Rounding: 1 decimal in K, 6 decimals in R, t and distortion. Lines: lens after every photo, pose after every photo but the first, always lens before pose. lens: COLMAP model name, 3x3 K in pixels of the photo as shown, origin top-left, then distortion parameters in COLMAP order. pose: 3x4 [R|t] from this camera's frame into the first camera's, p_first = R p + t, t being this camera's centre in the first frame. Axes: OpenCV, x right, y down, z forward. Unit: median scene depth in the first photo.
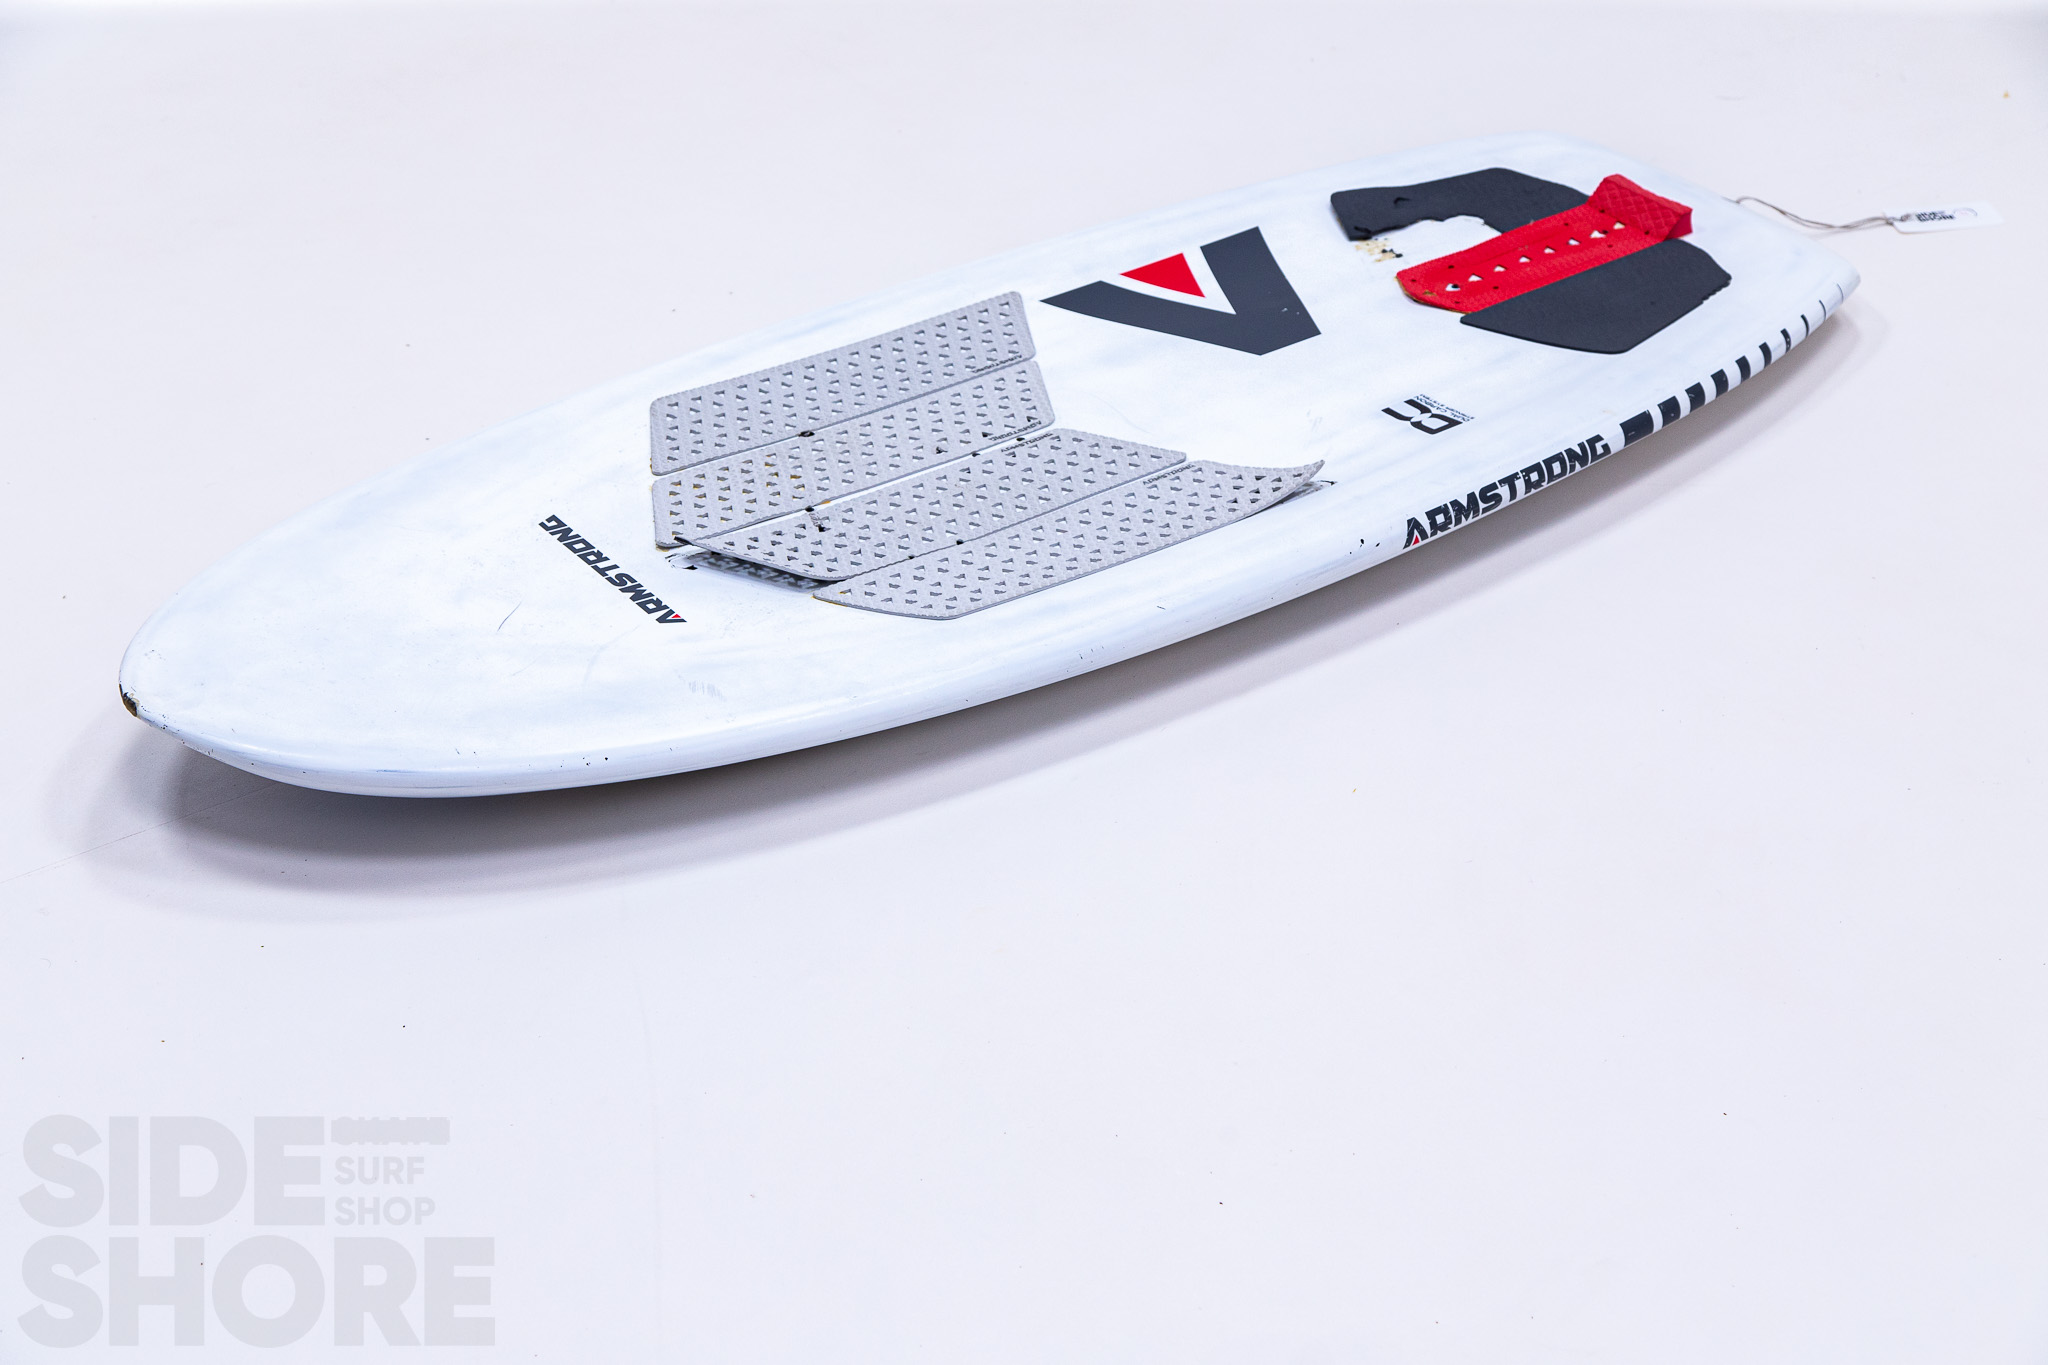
lens RADIAL K [[3863.5, 0, 1024.0], [0, 3863.5, 682.5], [0, 0, 1]] dist [-0.214222, 0.105794]
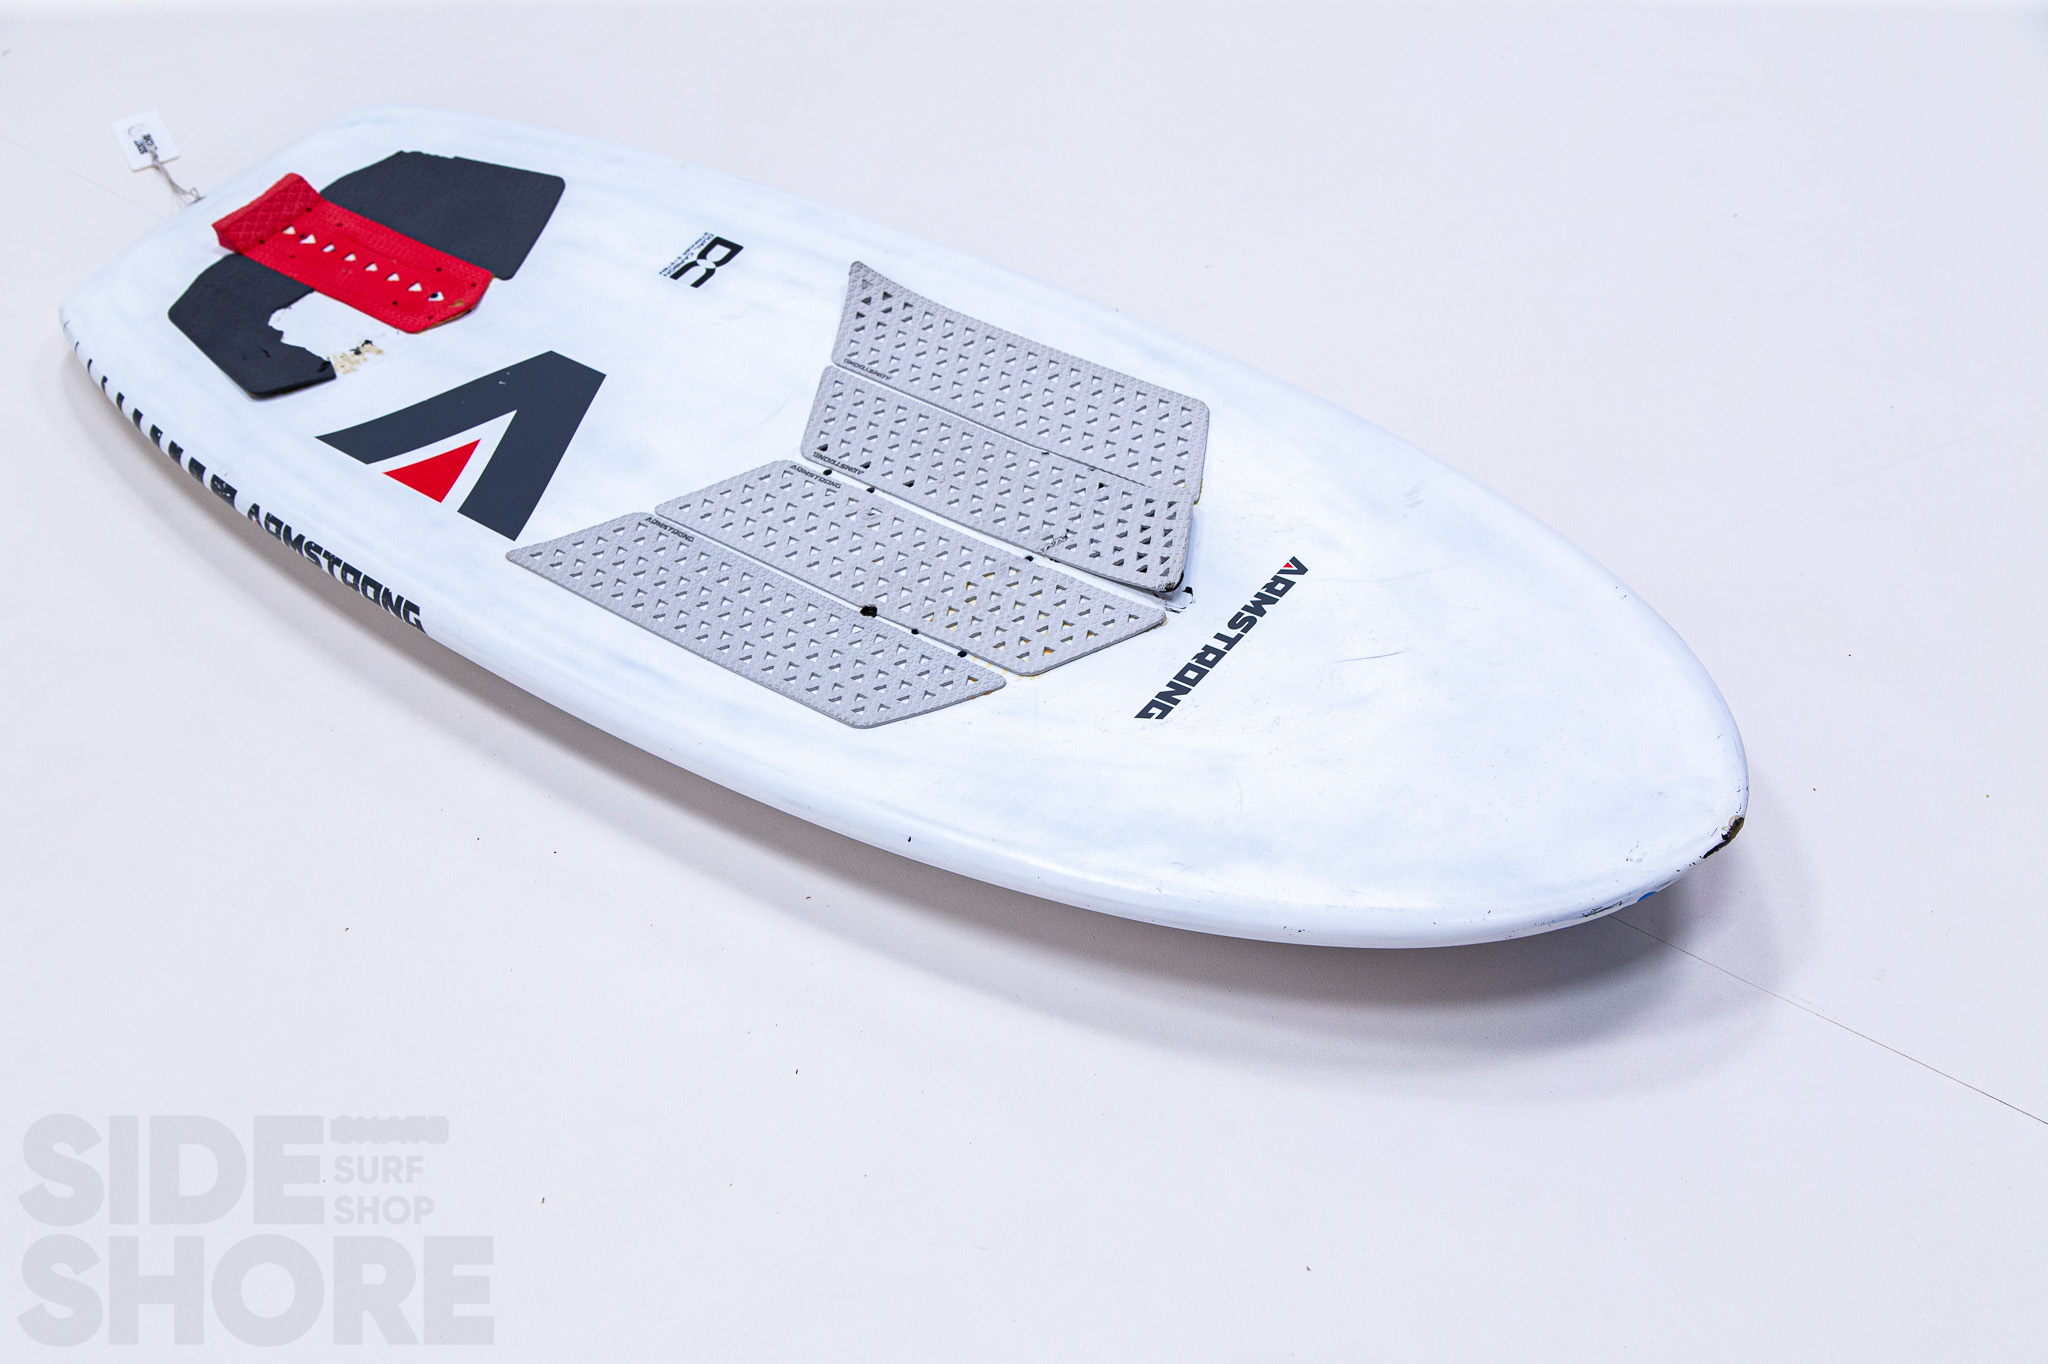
lens RADIAL K [[2419.2, 0, 1024.0], [0, 2419.2, 682.0], [0, 0, 1]] dist [-0.027695, -0.015155]
pose [[-0.277581, -0.659921, 0.698179, -0.468054], [0.582550, 0.462263, 0.668542, -0.409398], [-0.763927, 0.592298, 0.256121, 0.800593]]
